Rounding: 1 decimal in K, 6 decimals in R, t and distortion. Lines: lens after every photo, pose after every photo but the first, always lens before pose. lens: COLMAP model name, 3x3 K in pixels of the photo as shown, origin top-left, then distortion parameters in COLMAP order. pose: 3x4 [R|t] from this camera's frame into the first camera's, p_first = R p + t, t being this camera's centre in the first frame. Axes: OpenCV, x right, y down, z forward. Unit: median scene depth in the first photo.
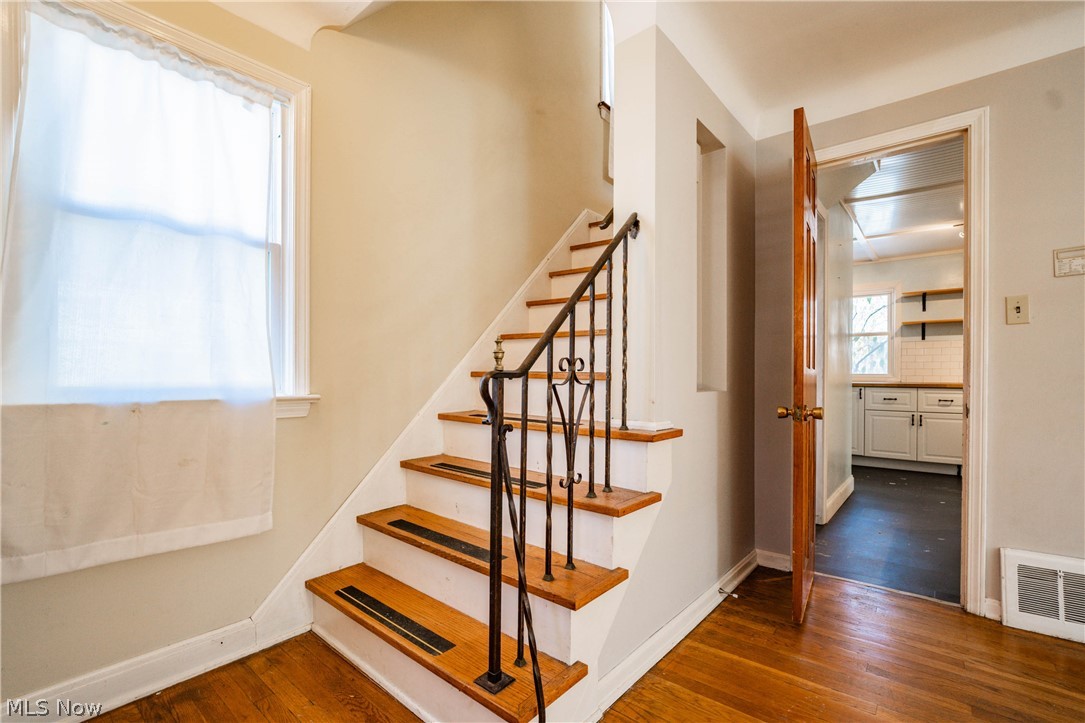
lens RADIAL K [[508.2, 0, 539.7], [0, 508.2, 373.7], [0, 0, 1]] dist [0.000552, 0.000006]
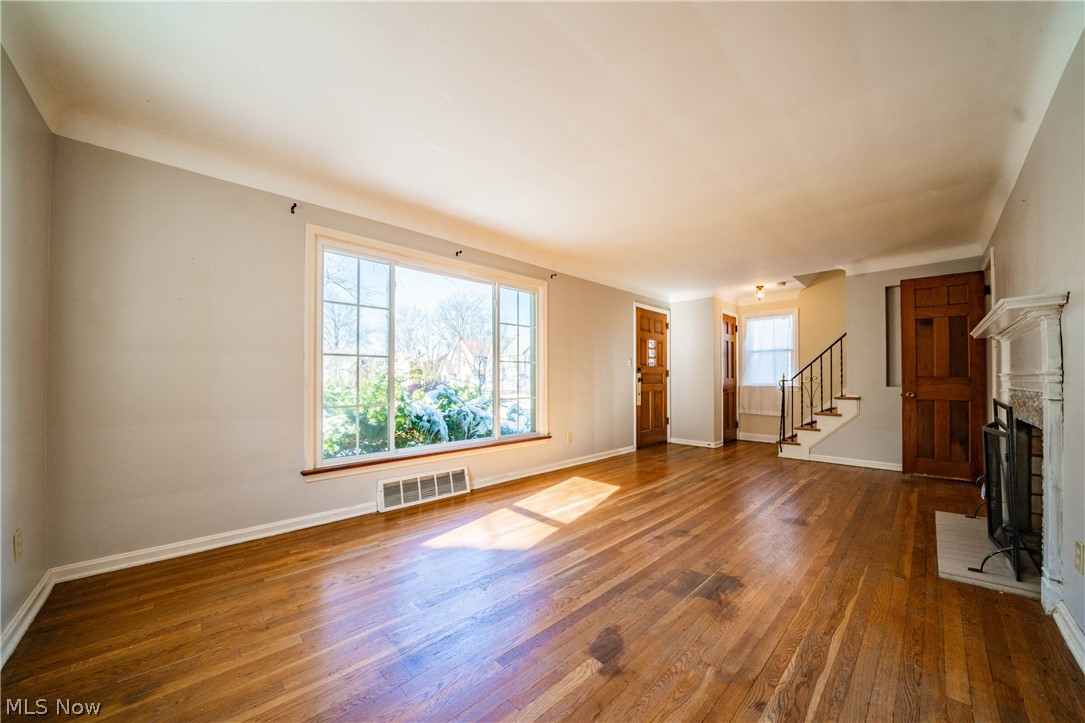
lens RADIAL K [[380.9, 0, 538.3], [0, 380.9, 378.2], [0, 0, 1]] dist [-0.031431, 0.003271]
pose [[-0.112479, -0.013335, -0.993565, 3.145634], [0.000150, 0.999910, -0.013437, 0.023173], [0.993654, -0.001660, -0.112467, -0.809683]]
